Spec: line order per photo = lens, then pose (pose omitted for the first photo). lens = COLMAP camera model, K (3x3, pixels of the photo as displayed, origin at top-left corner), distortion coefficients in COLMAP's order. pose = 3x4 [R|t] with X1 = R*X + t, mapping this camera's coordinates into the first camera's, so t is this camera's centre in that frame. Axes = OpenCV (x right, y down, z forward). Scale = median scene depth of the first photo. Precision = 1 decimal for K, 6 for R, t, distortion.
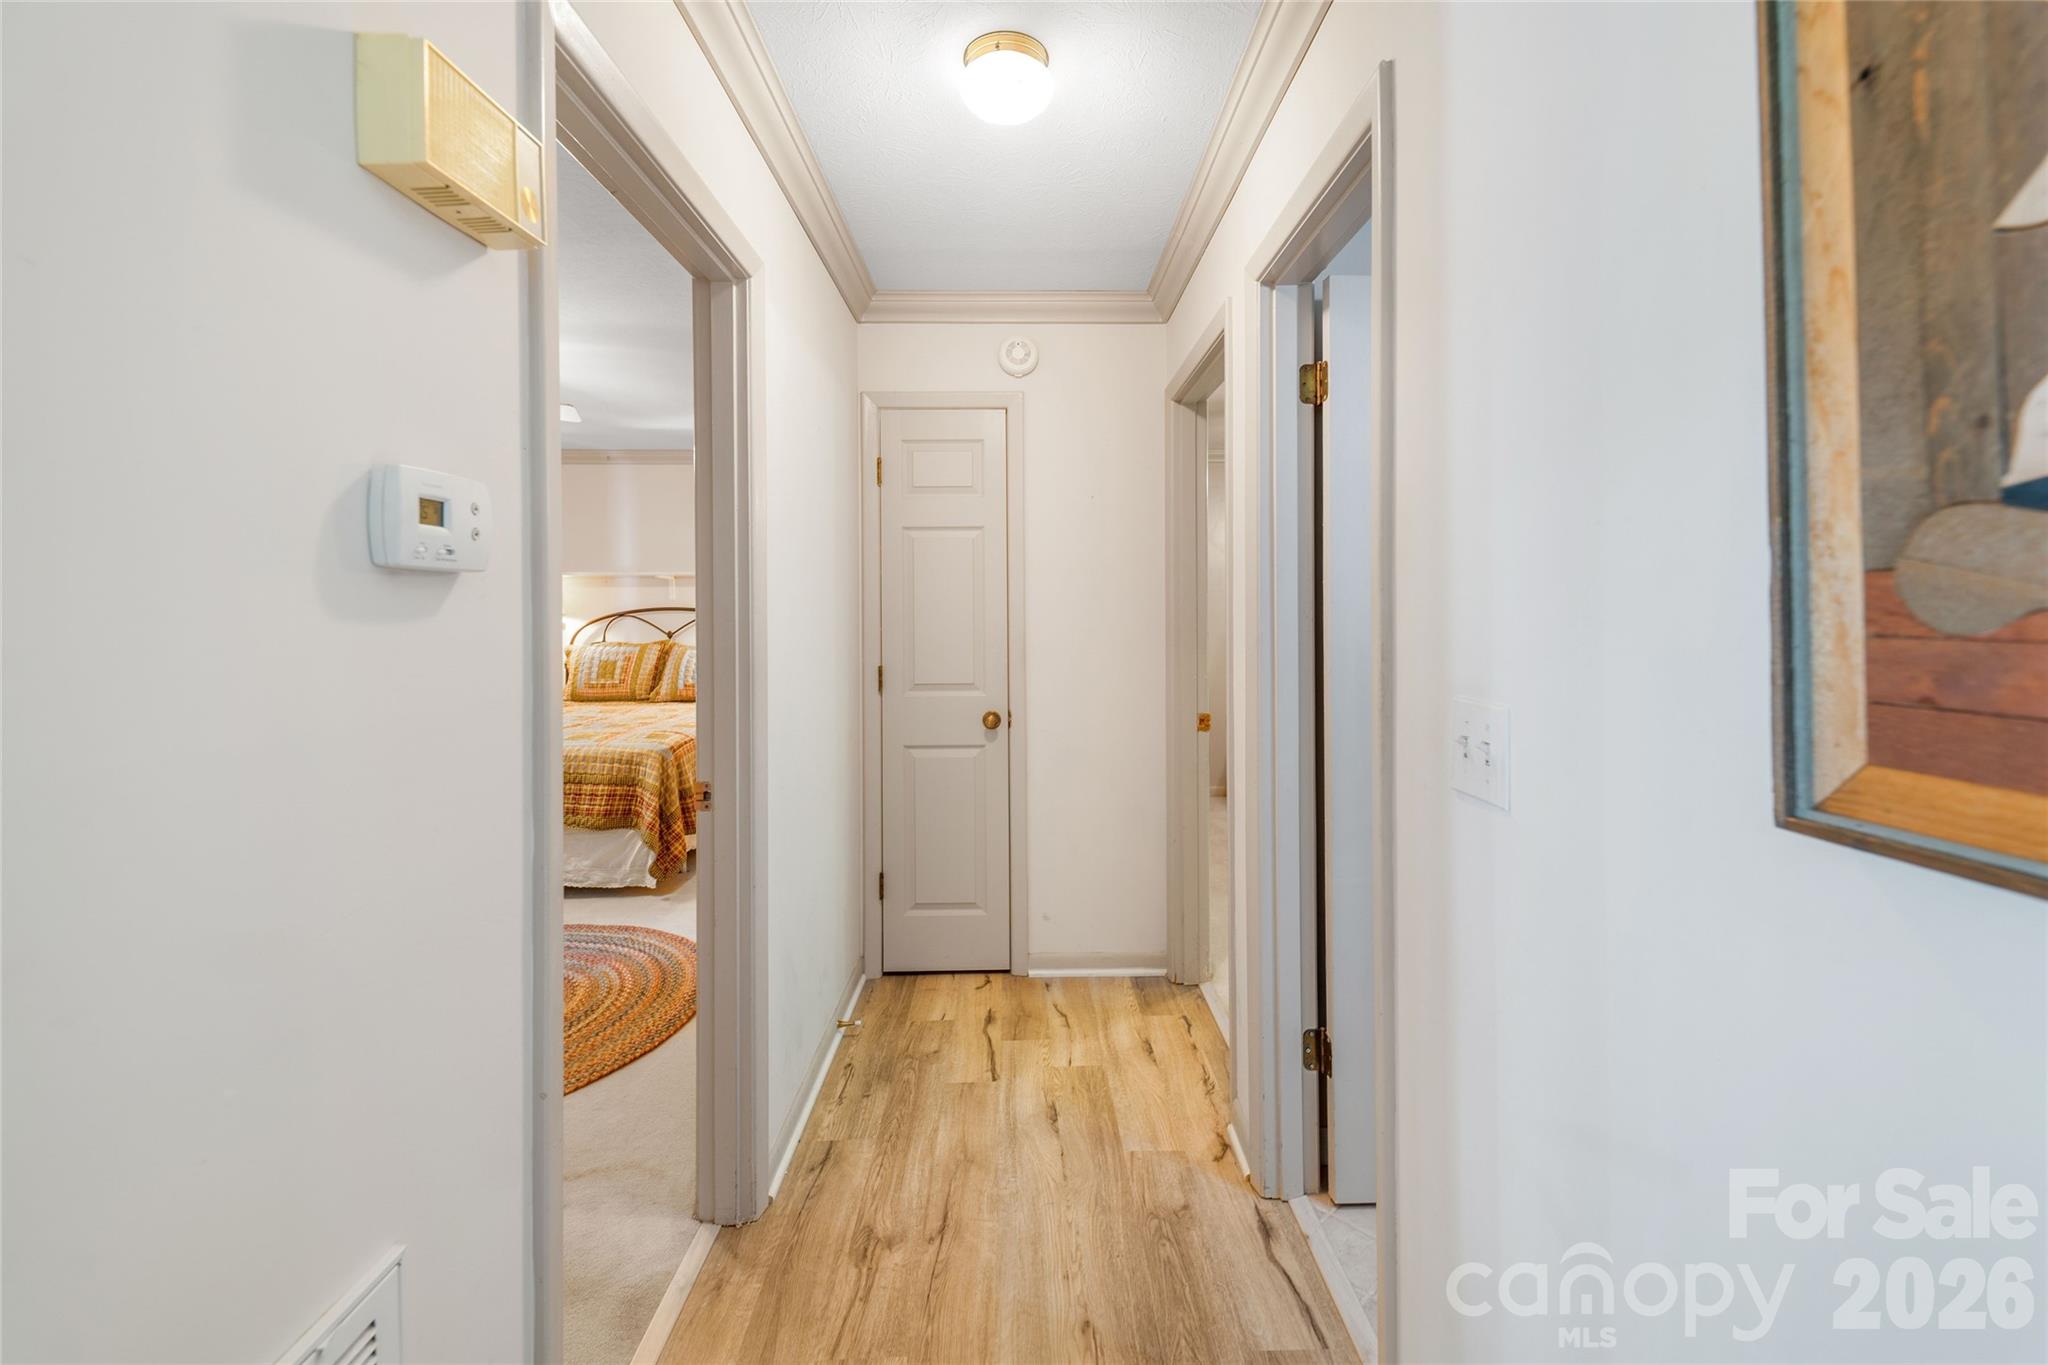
lens RADIAL K [[830.6, 0, 1055.7], [0, 830.6, 602.8], [0, 0, 1]] dist [0.006782, -0.003439]
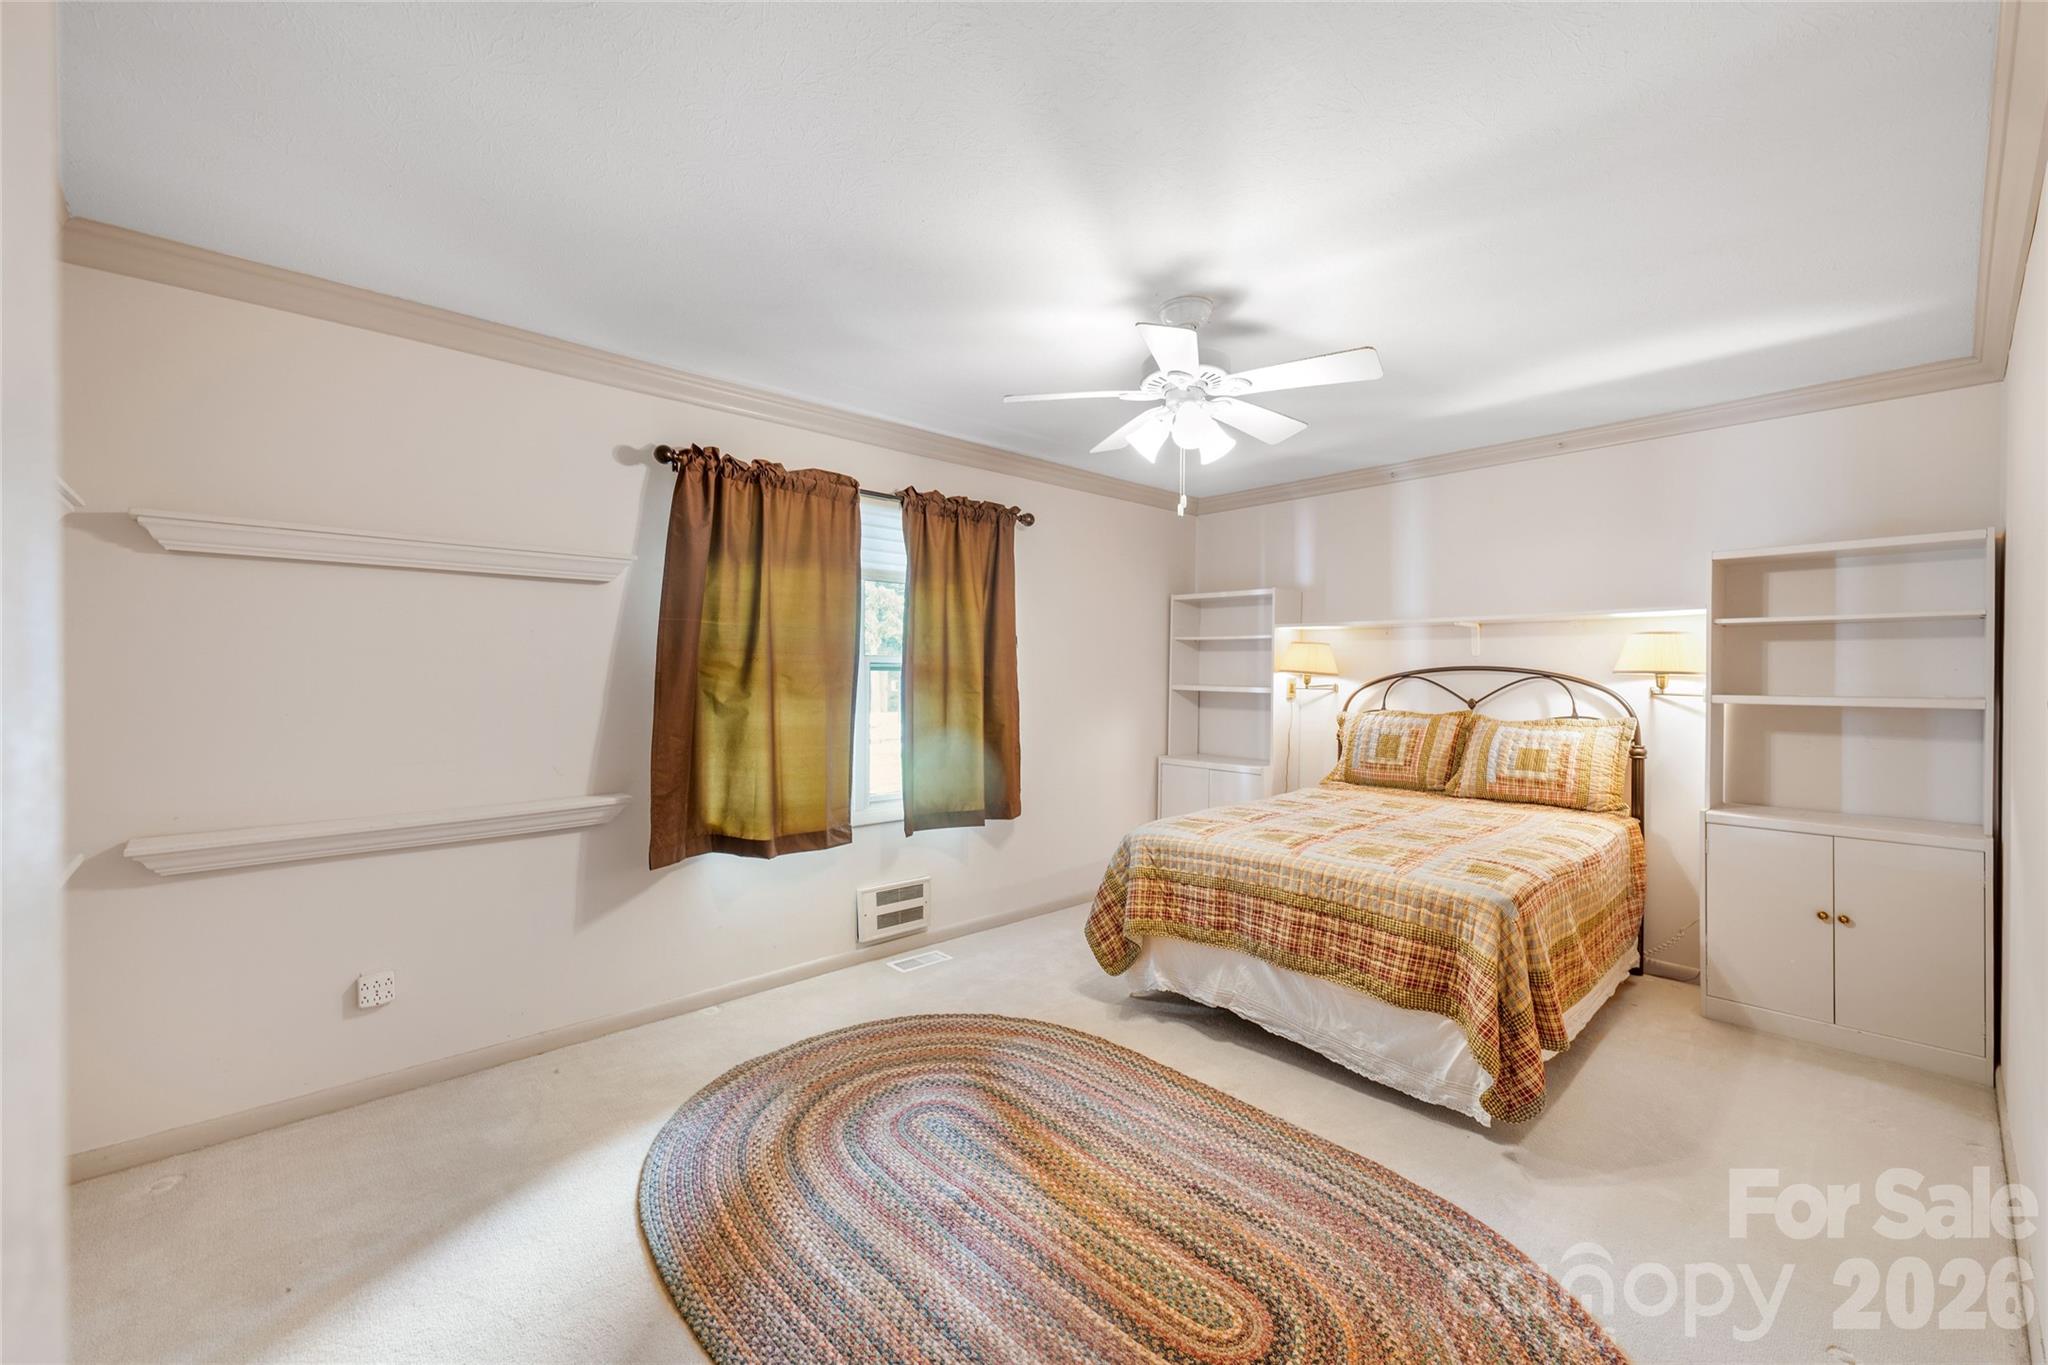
lens RADIAL K [[830.6, 0, 1011.8], [0, 830.6, 670.9], [0, 0, 1]] dist [0.006782, -0.003439]
pose [[0.628678, 0.005181, -0.777649, -0.165775], [0.001230, 0.999970, 0.007656, 0.003831], [0.777665, -0.005770, 0.628652, 0.252460]]
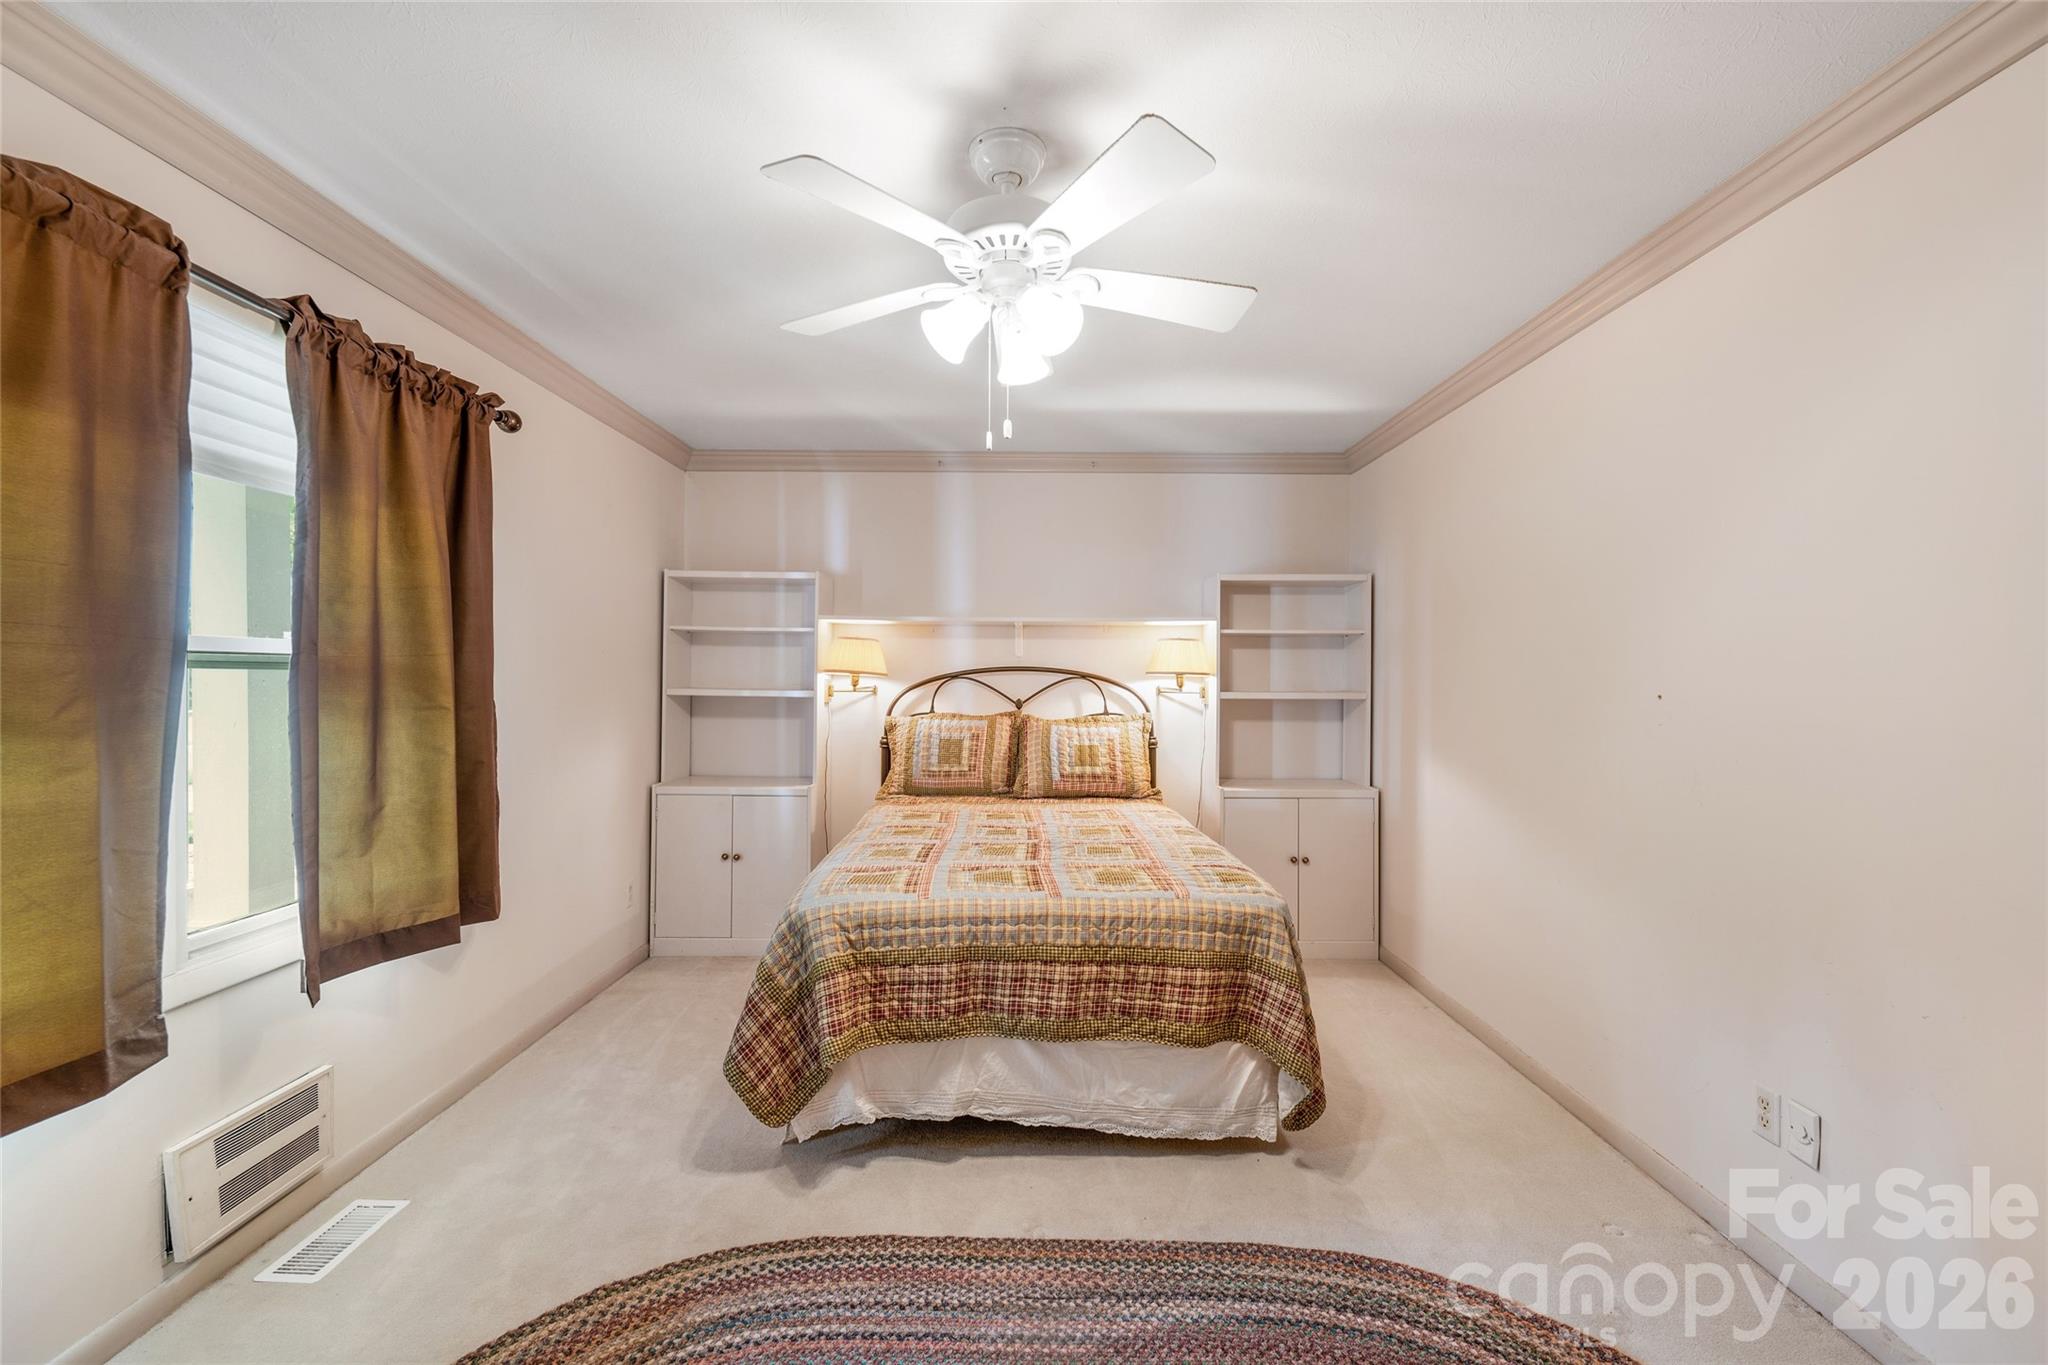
lens RADIAL K [[830.6, 0, 1039.6], [0, 830.6, 675.2], [0, 0, 1]] dist [0.006782, -0.003439]
pose [[0.998725, 0.009814, -0.049508, -0.449288], [-0.009276, 0.999896, 0.011086, 0.005055], [0.049612, -0.010612, 0.998712, 0.293749]]
